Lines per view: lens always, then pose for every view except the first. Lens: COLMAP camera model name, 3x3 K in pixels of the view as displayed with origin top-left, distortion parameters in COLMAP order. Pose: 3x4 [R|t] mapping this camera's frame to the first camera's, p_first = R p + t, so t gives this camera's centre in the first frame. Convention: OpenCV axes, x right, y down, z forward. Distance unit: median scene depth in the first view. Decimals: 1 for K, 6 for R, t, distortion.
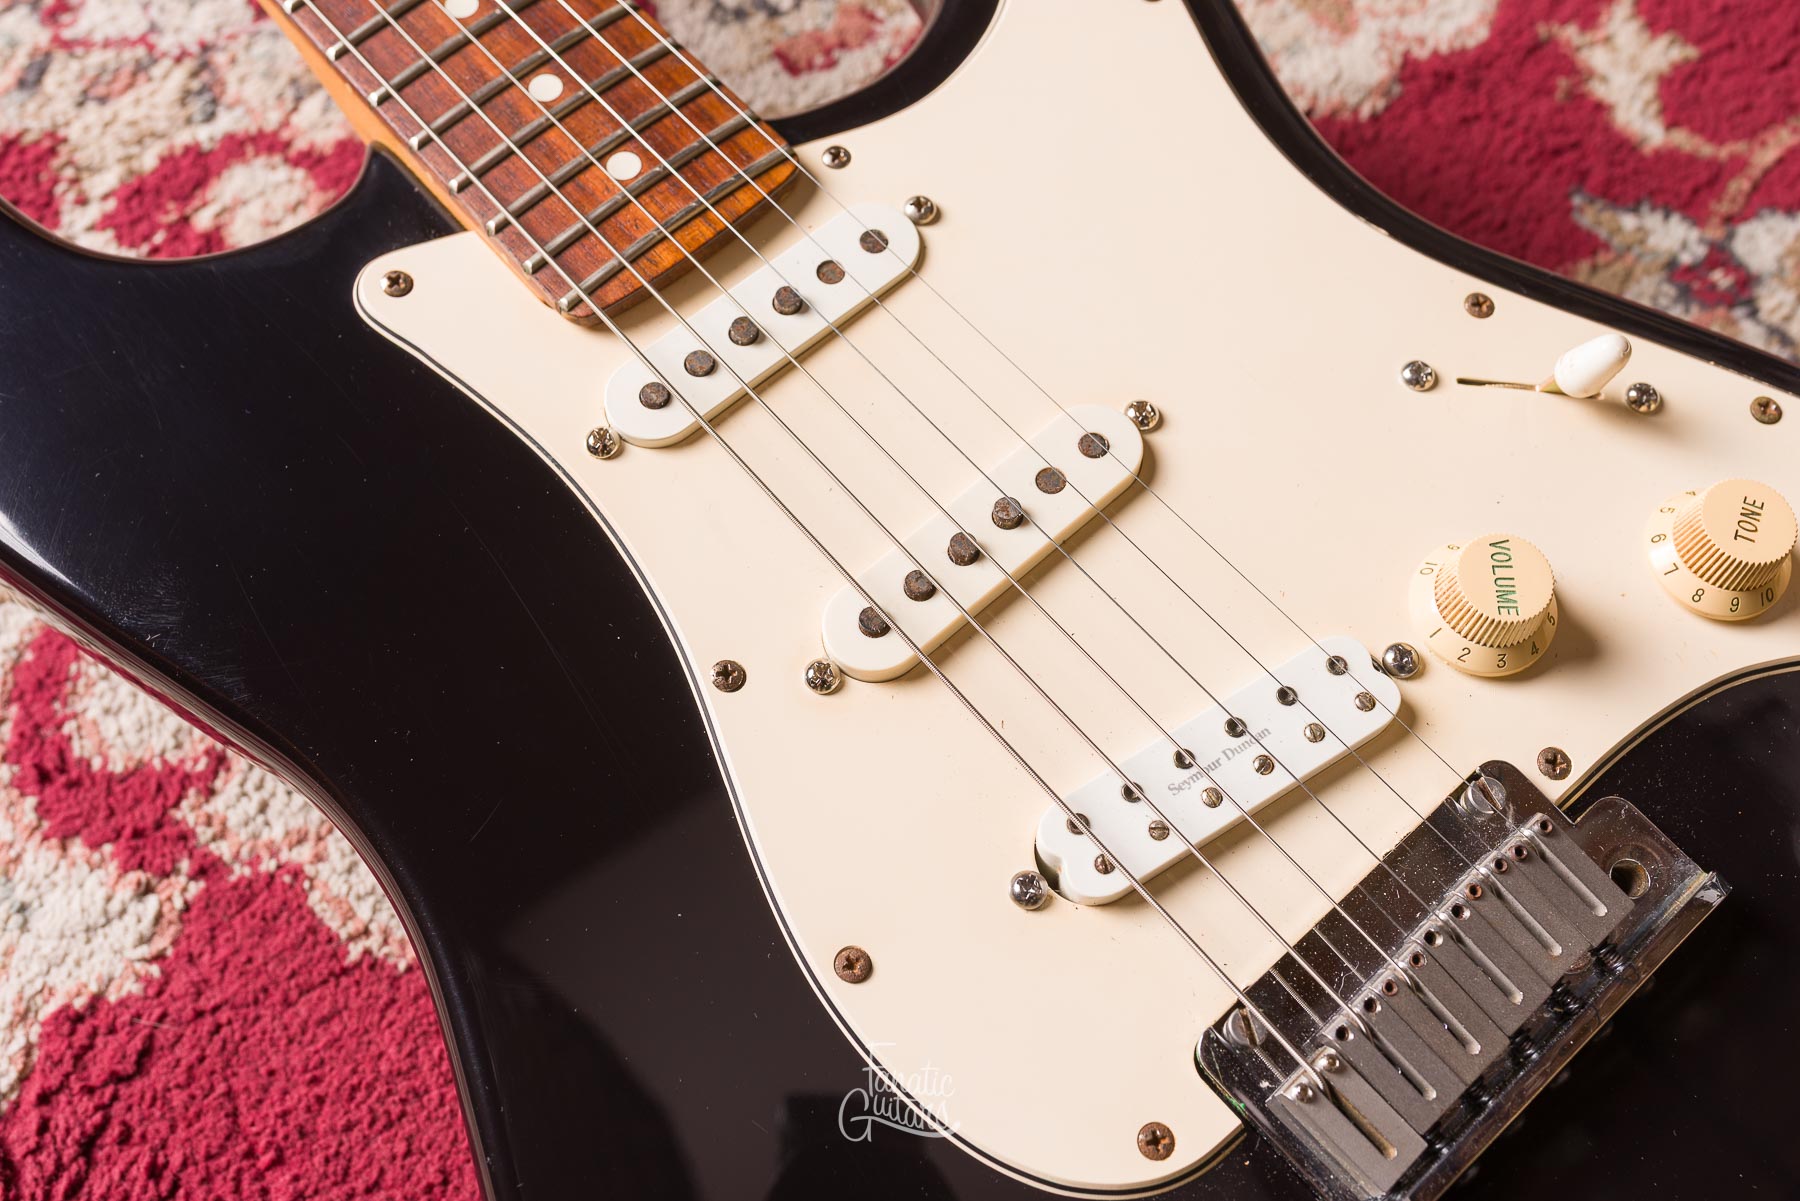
lens RADIAL K [[1792.1, 0, 900.1], [0, 1792.1, 597.9], [0, 0, 1]] dist [0.003731, -0.001562]
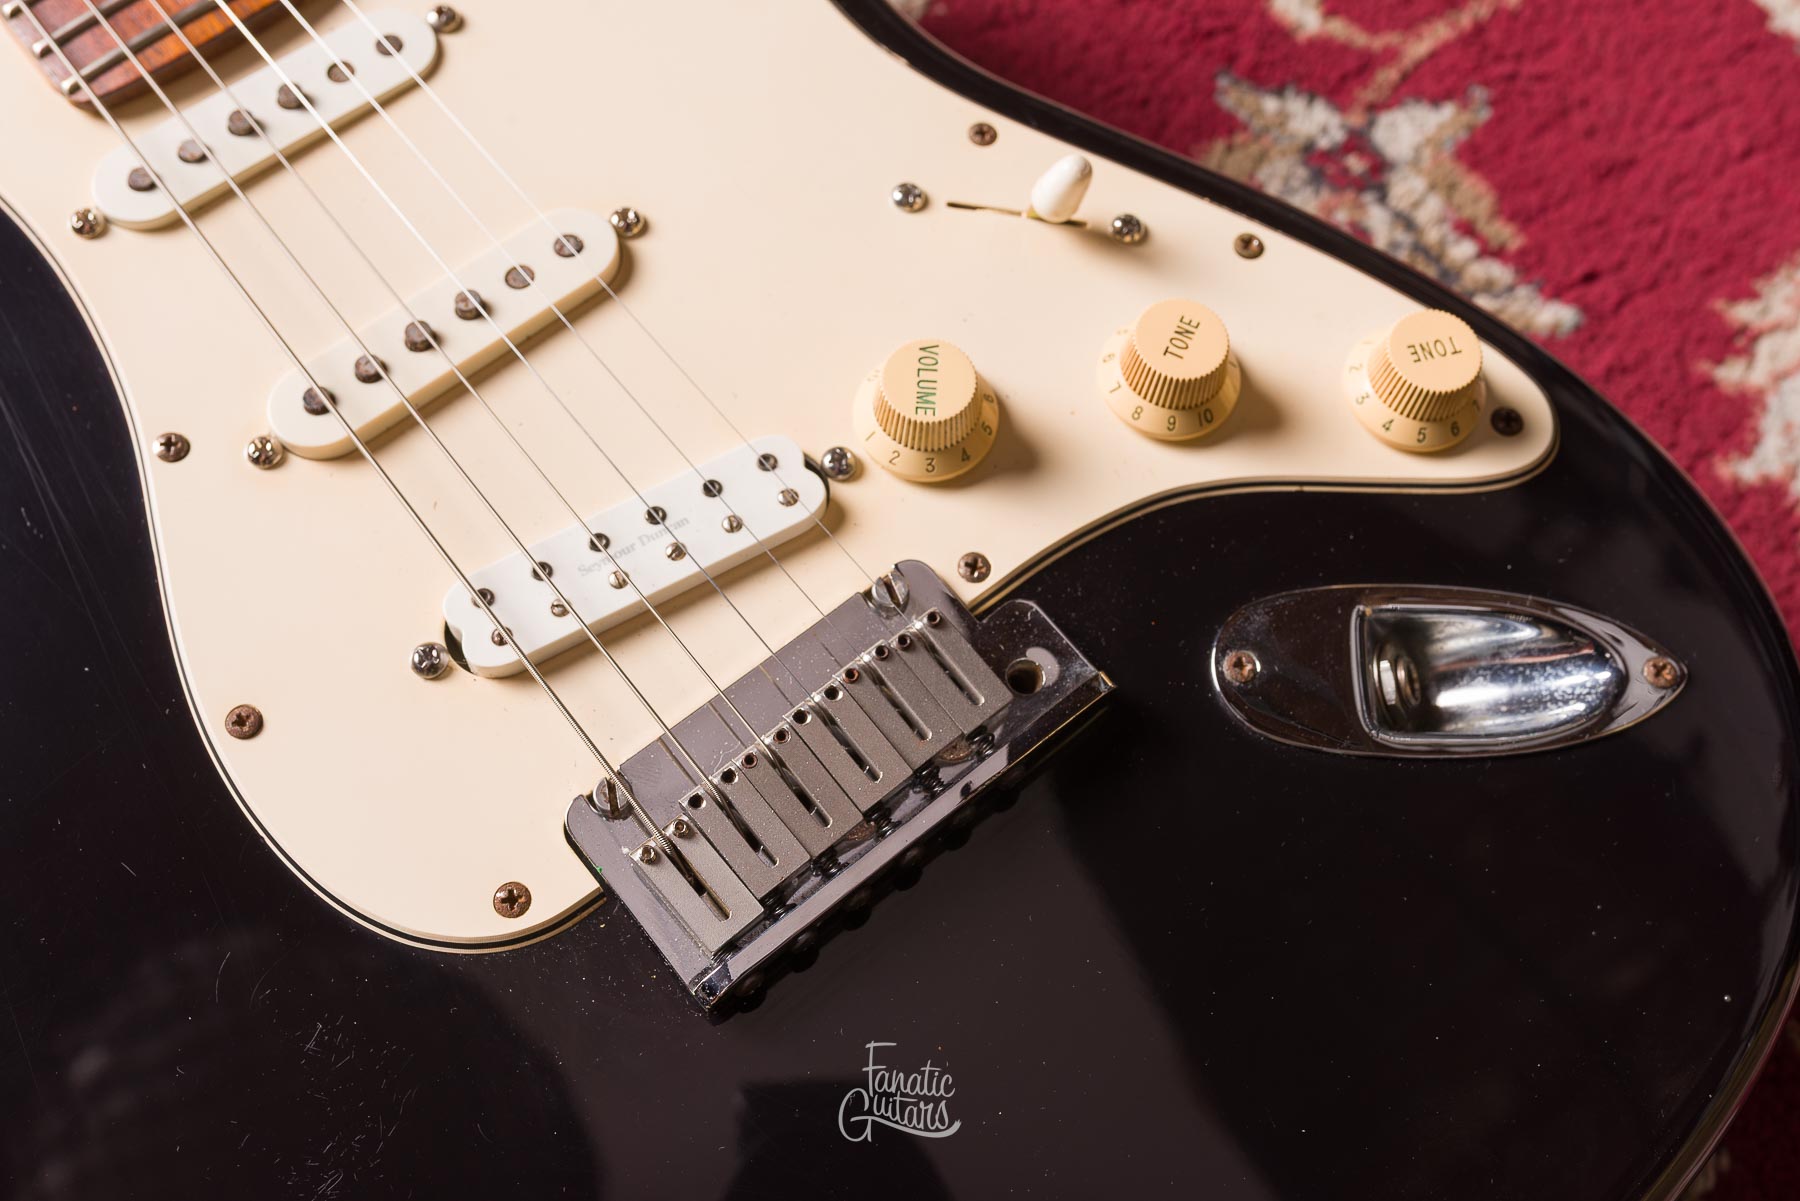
lens RADIAL K [[1792.1, 0, 900.1], [0, 1792.1, 597.9], [0, 0, 1]] dist [0.003731, -0.001562]
pose [[0.999017, 0.043984, -0.005597, 0.267617], [-0.043935, 0.998998, 0.008561, 0.083577], [0.005968, -0.008307, 0.999948, -0.012862]]
